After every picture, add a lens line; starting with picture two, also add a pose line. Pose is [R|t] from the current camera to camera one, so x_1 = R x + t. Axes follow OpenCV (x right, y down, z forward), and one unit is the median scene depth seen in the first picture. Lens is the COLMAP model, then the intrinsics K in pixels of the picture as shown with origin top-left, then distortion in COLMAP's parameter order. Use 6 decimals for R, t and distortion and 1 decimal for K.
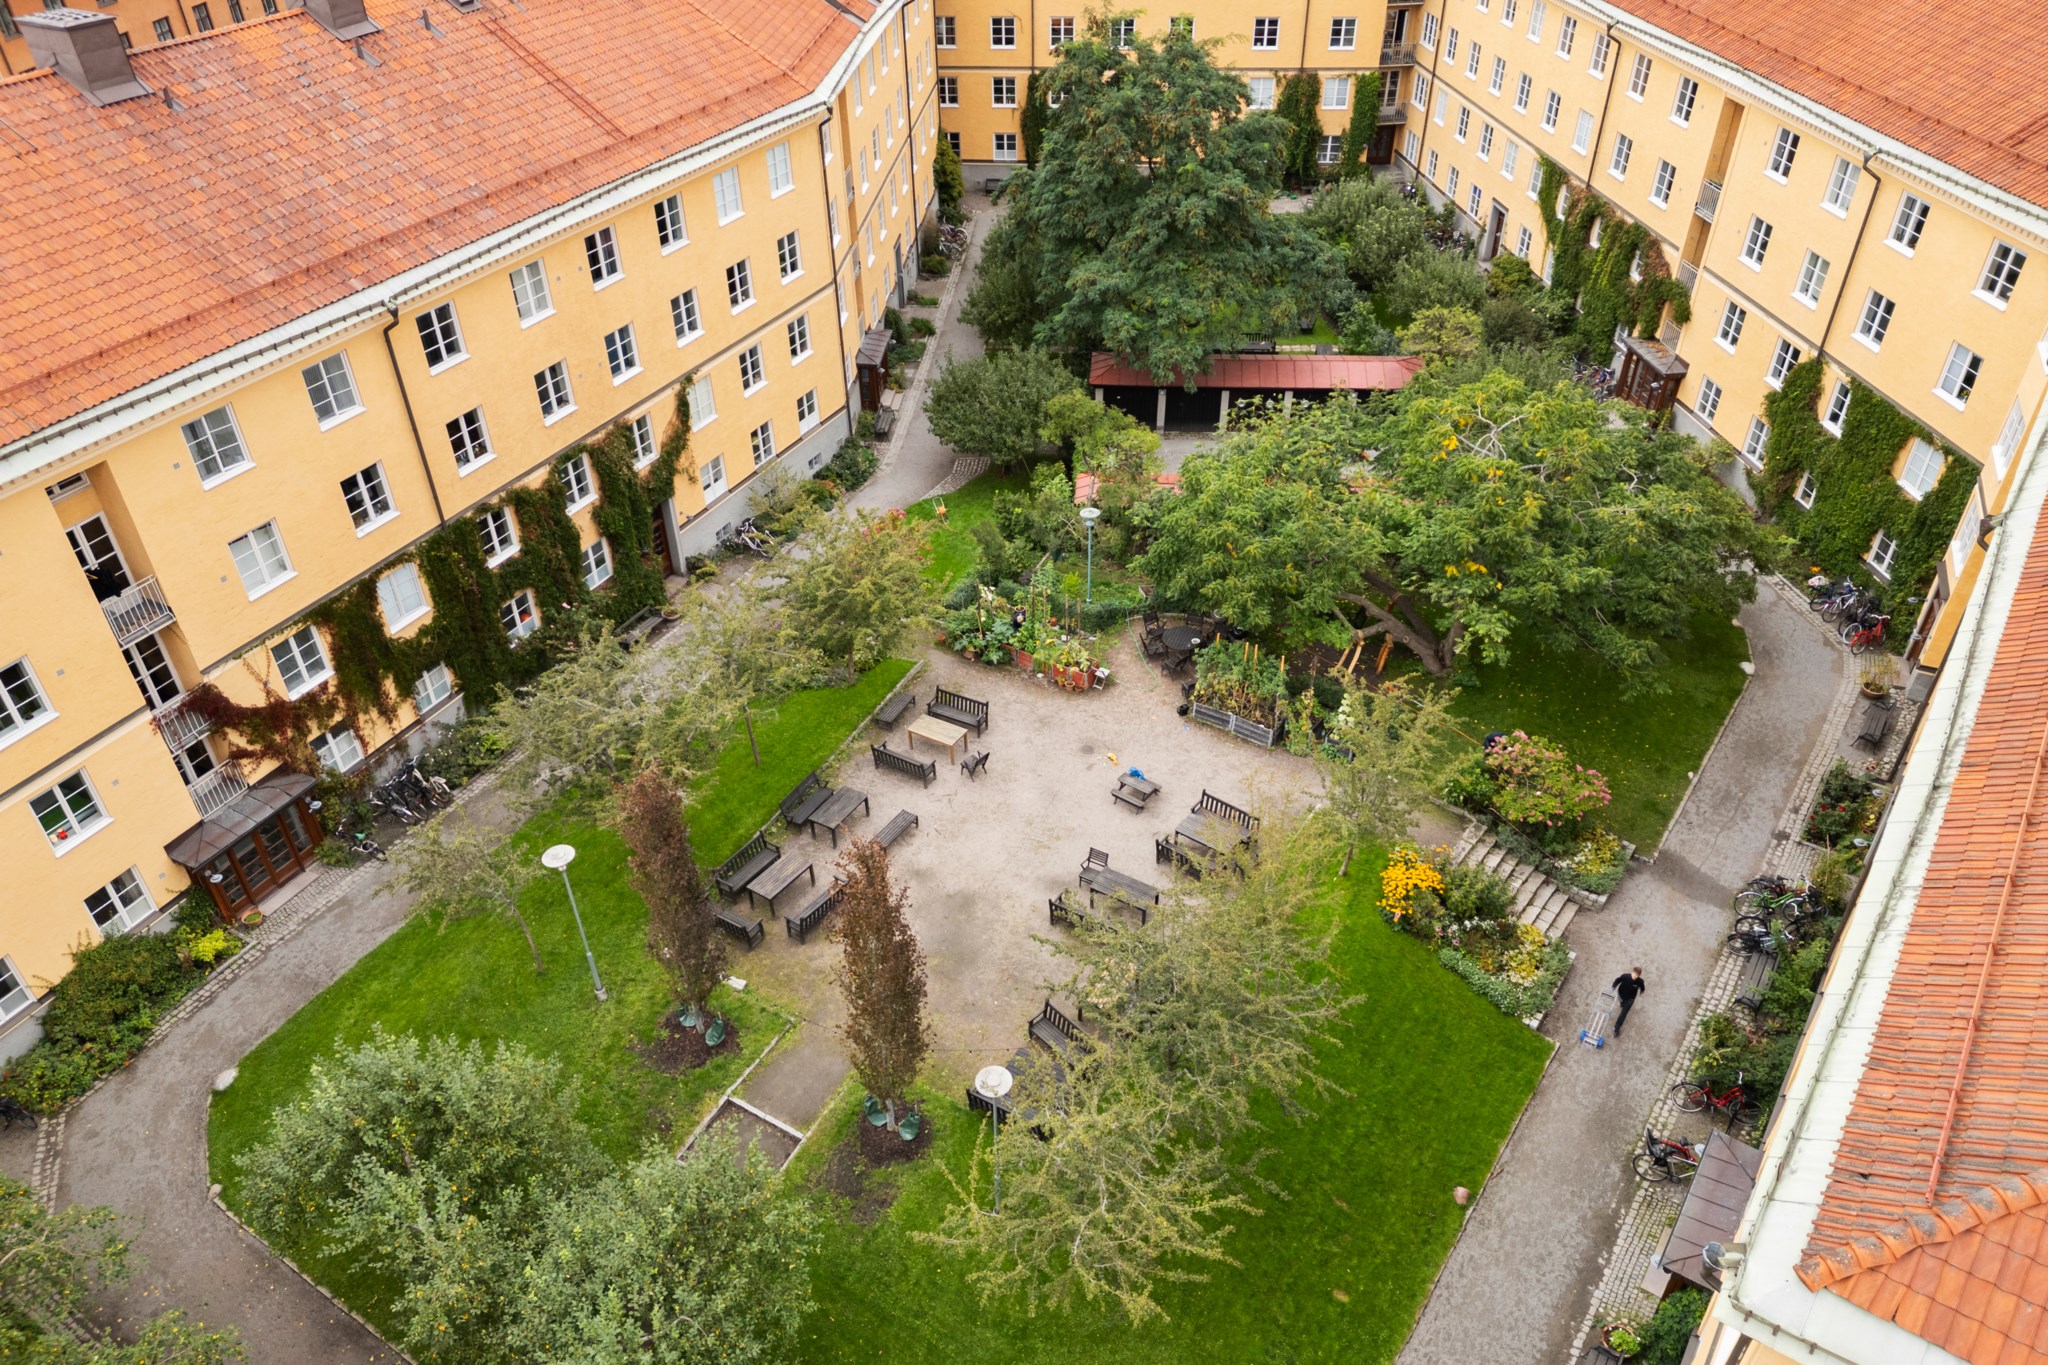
lens RADIAL K [[1401.8, 0, 1016.3], [0, 1401.8, 690.5], [0, 0, 1]] dist [0.041214, -0.027744]
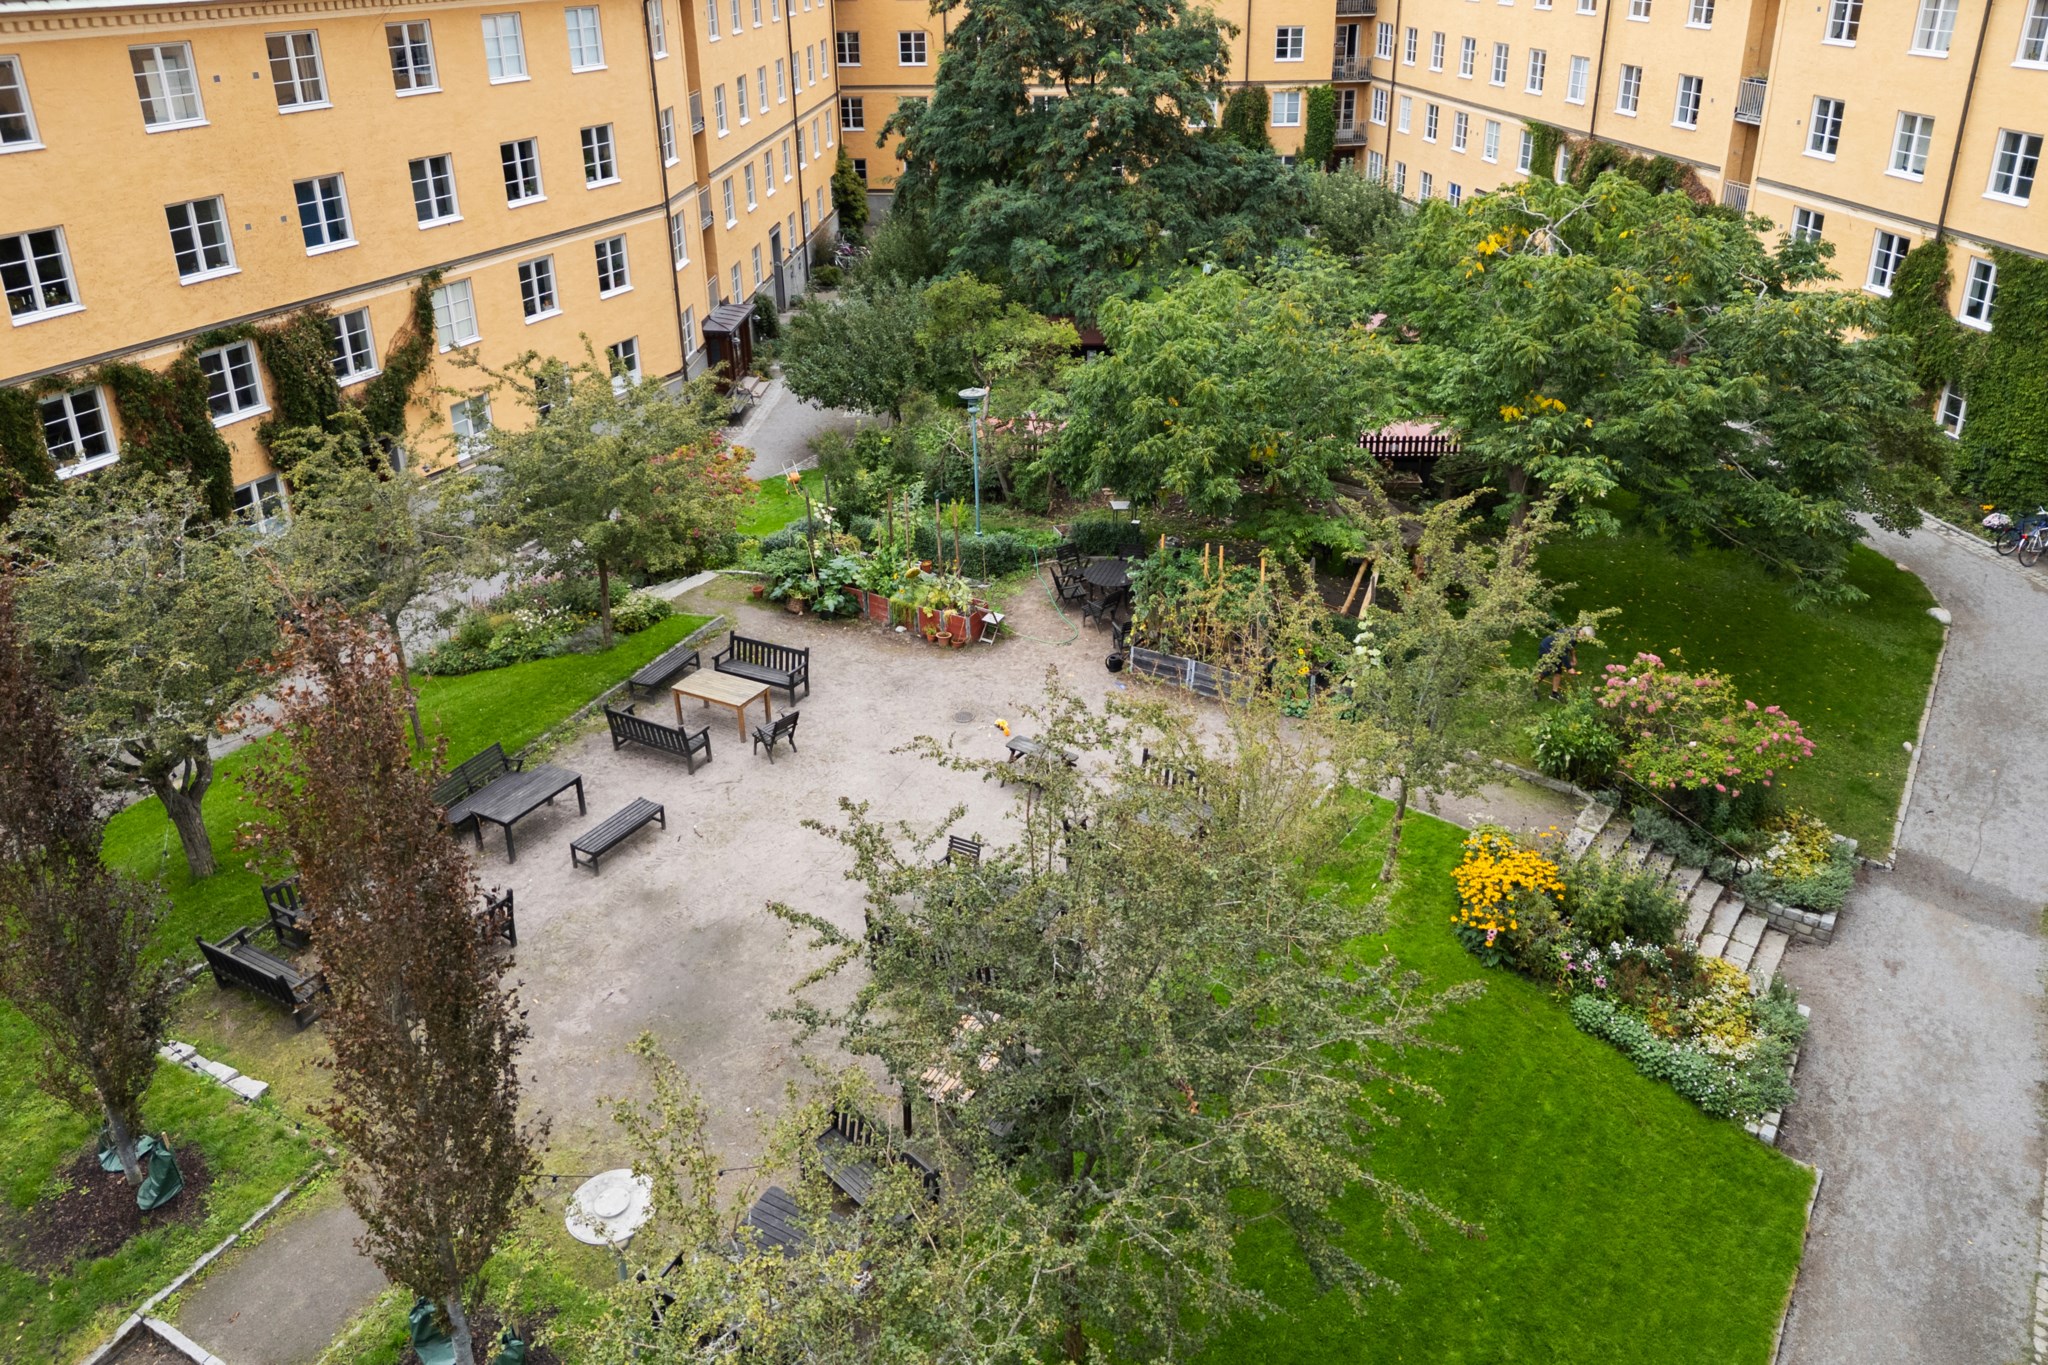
lens RADIAL K [[1401.8, 0, 1049.6], [0, 1401.8, 557.7], [0, 0, 1]] dist [0.041214, -0.027744]
pose [[0.999186, -0.008552, 0.039411, 0.061167], [0.018856, 0.962932, -0.269085, 0.134400], [-0.035649, 0.269609, 0.962310, 0.350817]]
